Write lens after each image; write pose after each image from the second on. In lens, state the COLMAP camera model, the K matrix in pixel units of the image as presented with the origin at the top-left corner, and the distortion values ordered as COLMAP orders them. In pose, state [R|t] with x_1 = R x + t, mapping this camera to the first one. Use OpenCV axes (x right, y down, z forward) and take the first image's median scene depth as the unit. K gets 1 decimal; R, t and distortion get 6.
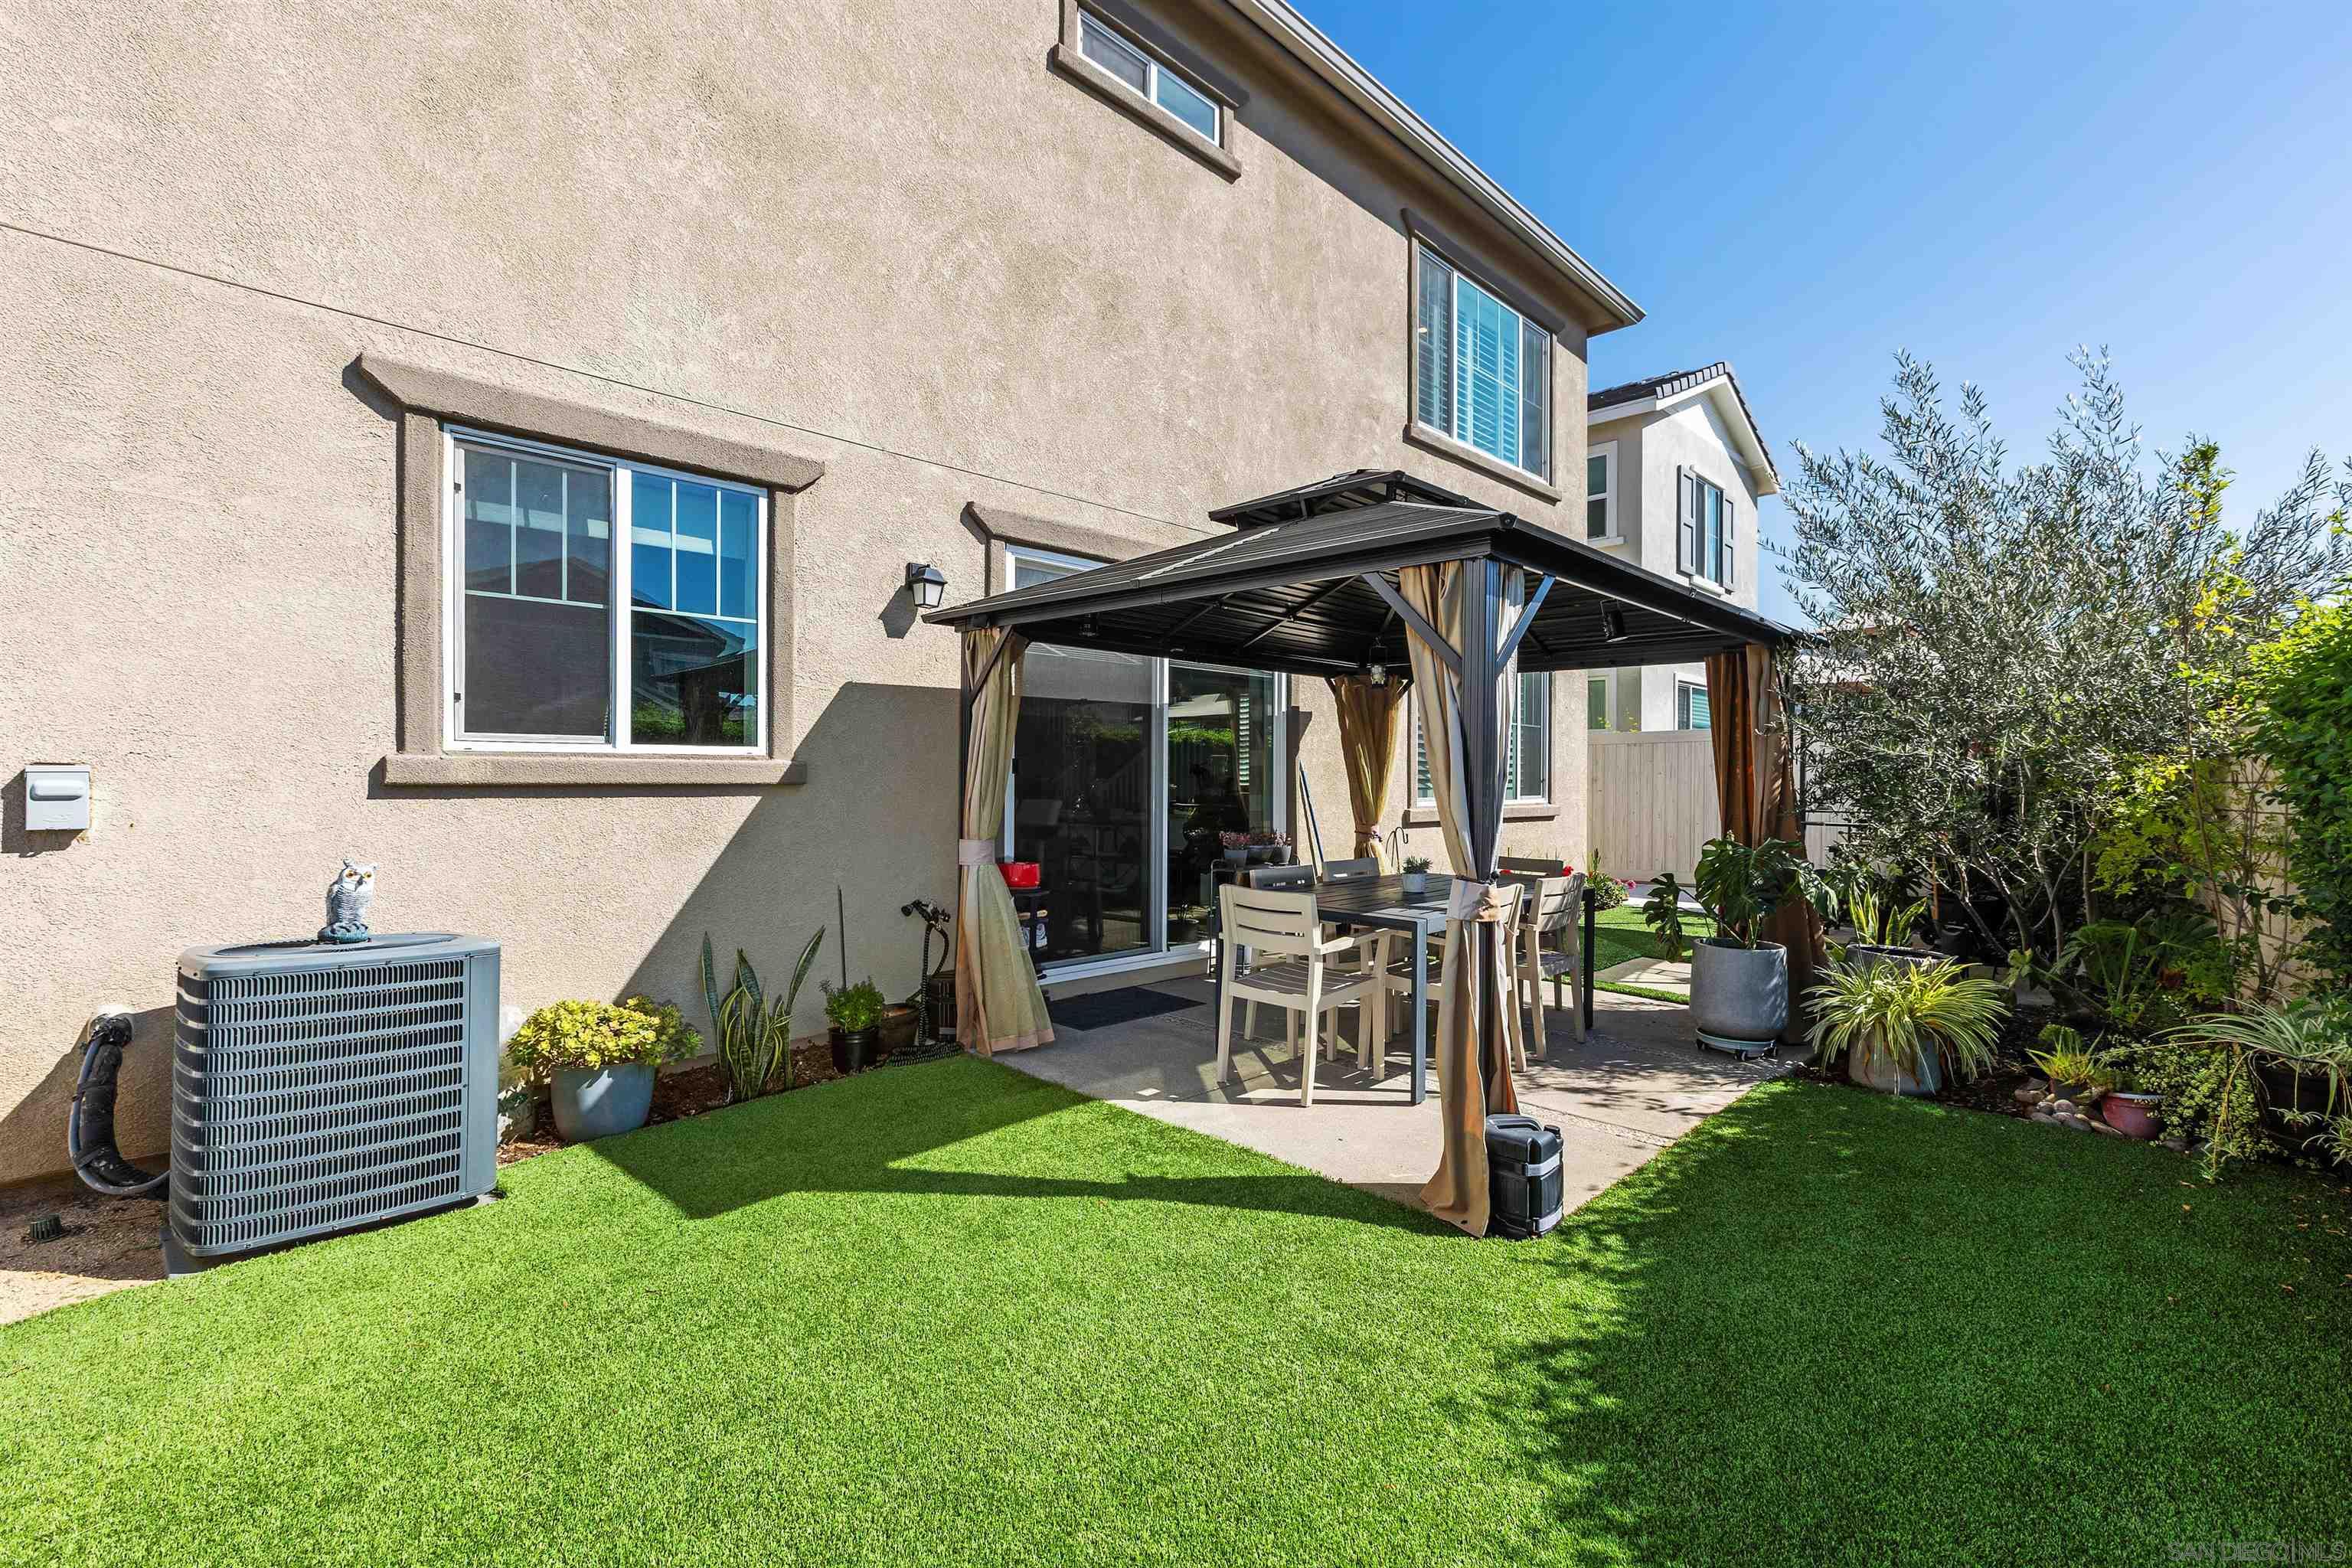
lens RADIAL K [[1047.3, 0, 1186.2], [0, 1047.3, 773.6], [0, 0, 1]] dist [0.011757, -0.001688]
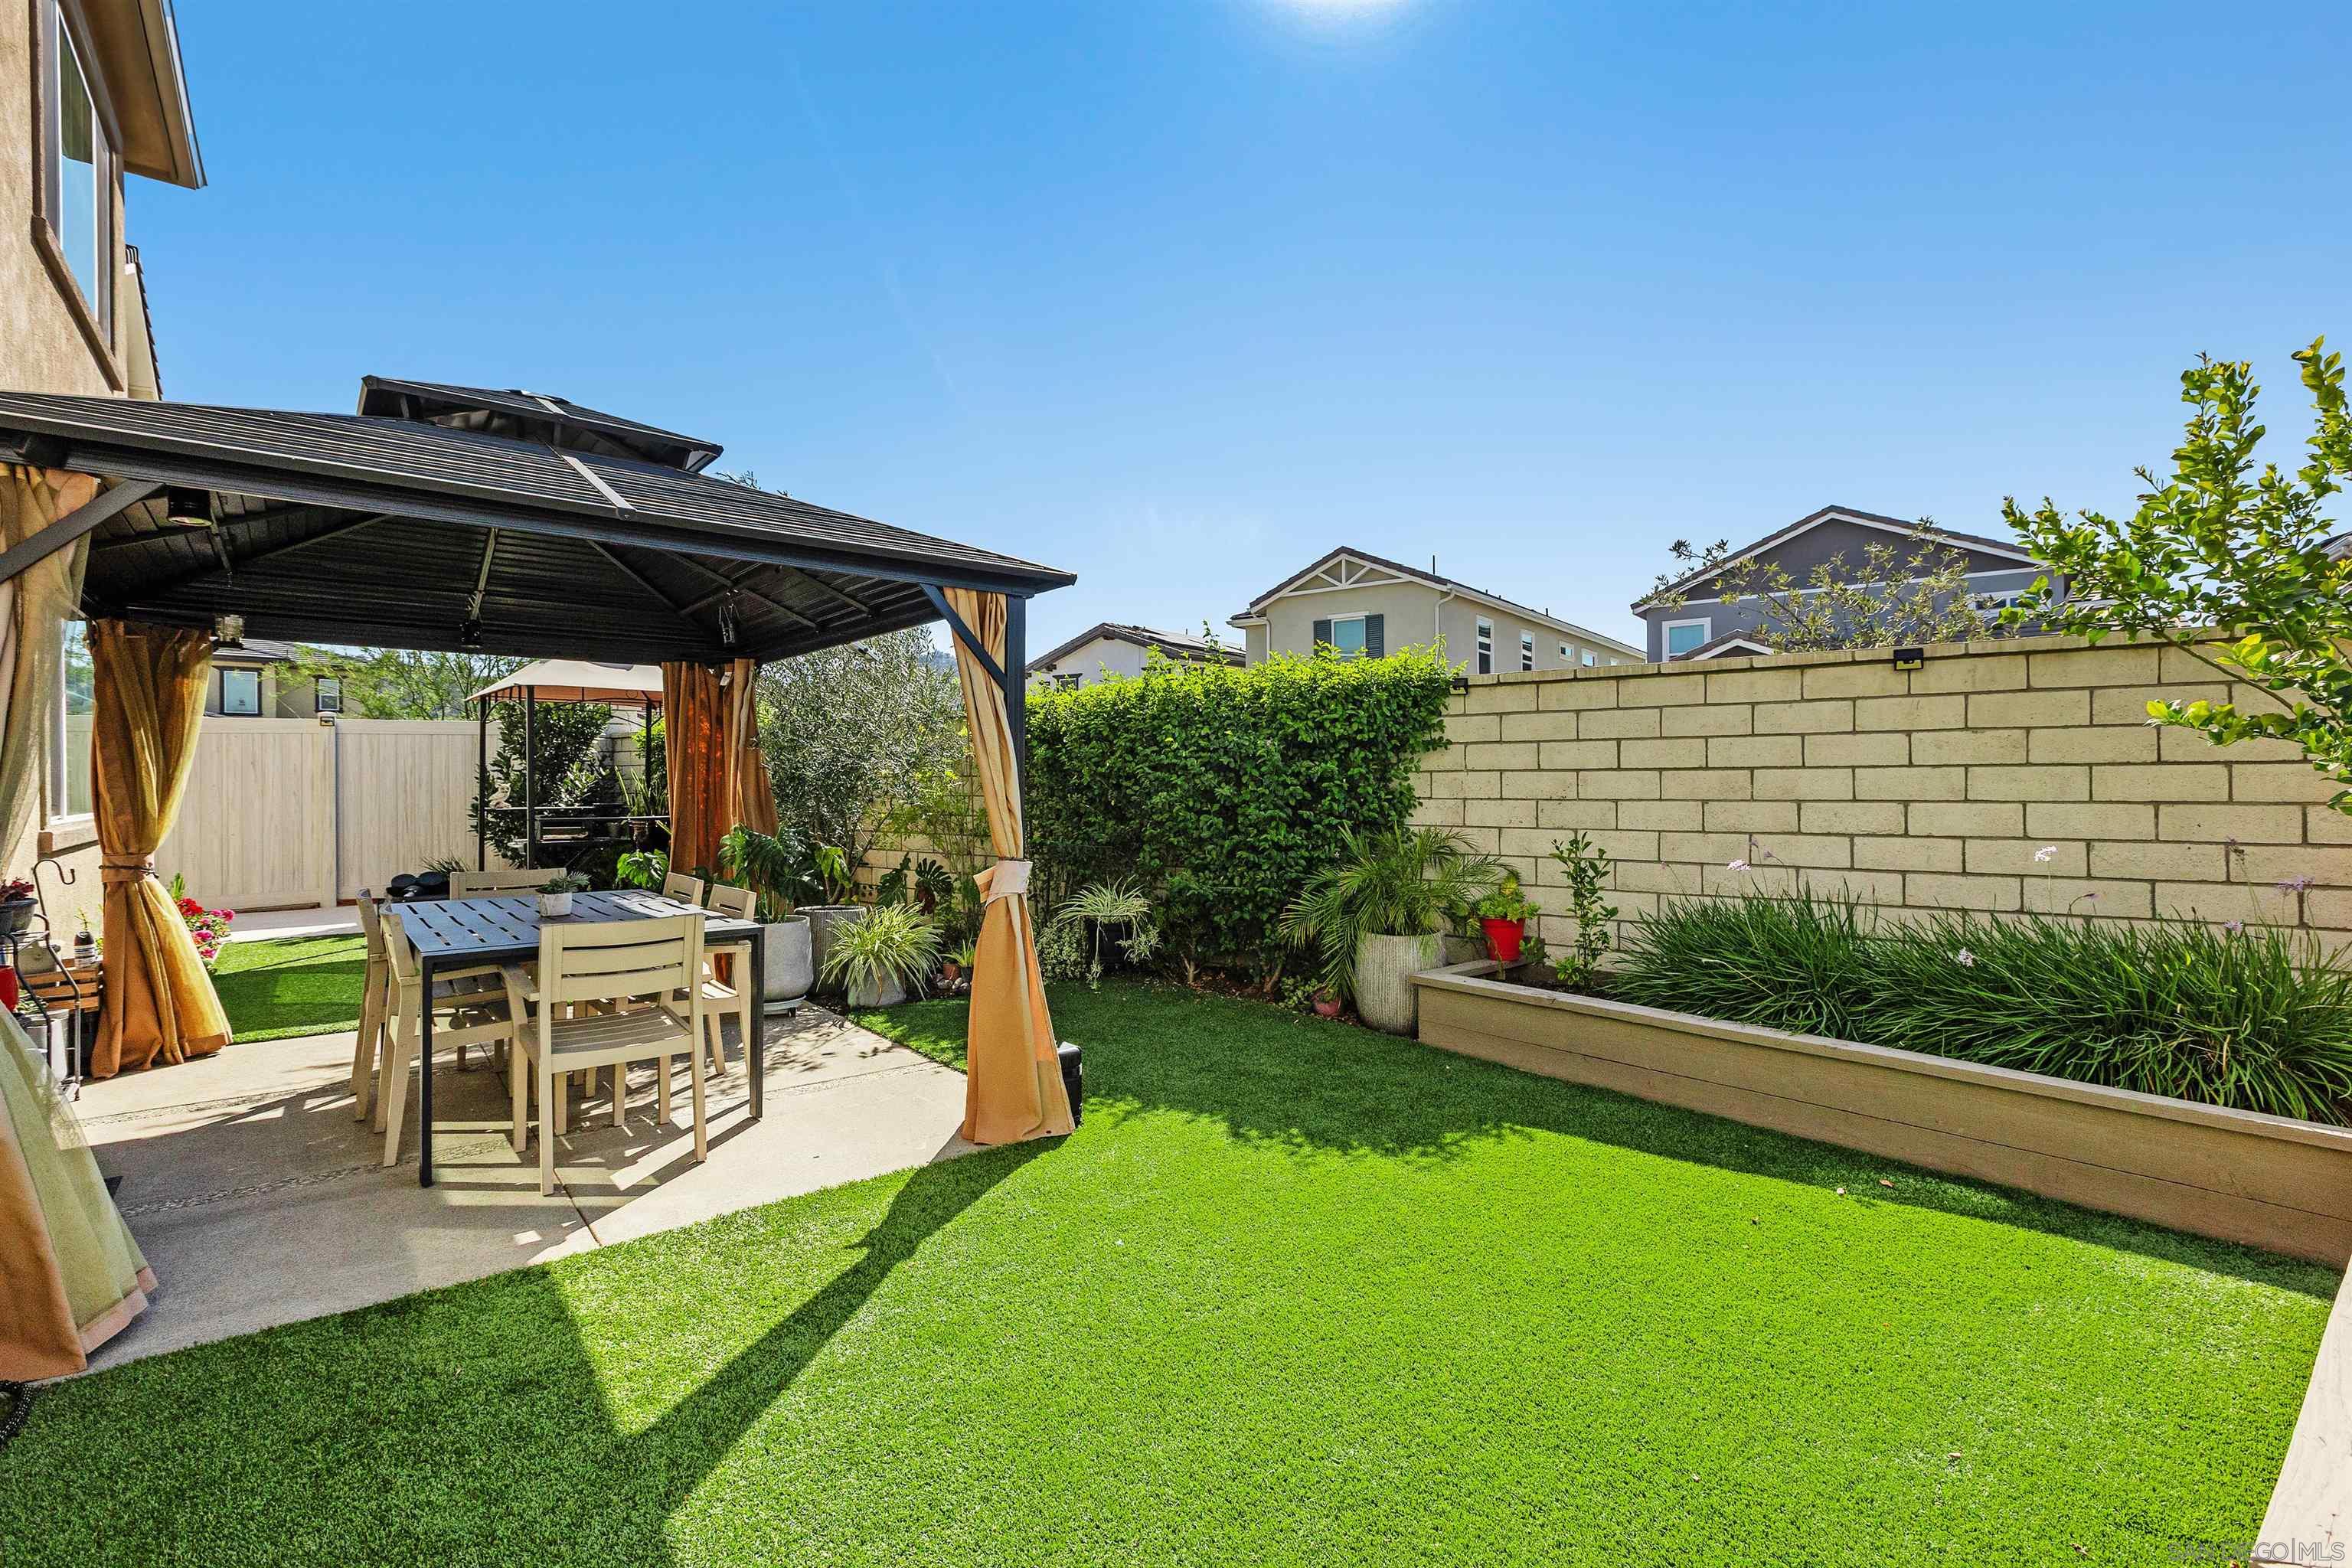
lens RADIAL K [[1047.3, 0, 1186.7], [0, 1047.3, 786.3], [0, 0, 1]] dist [0.011757, -0.001688]
pose [[0.095843, -0.010270, 0.995343, -0.715805], [0.000421, 0.999947, 0.010277, 0.002341], [-0.995396, -0.000566, 0.095842, 0.536723]]
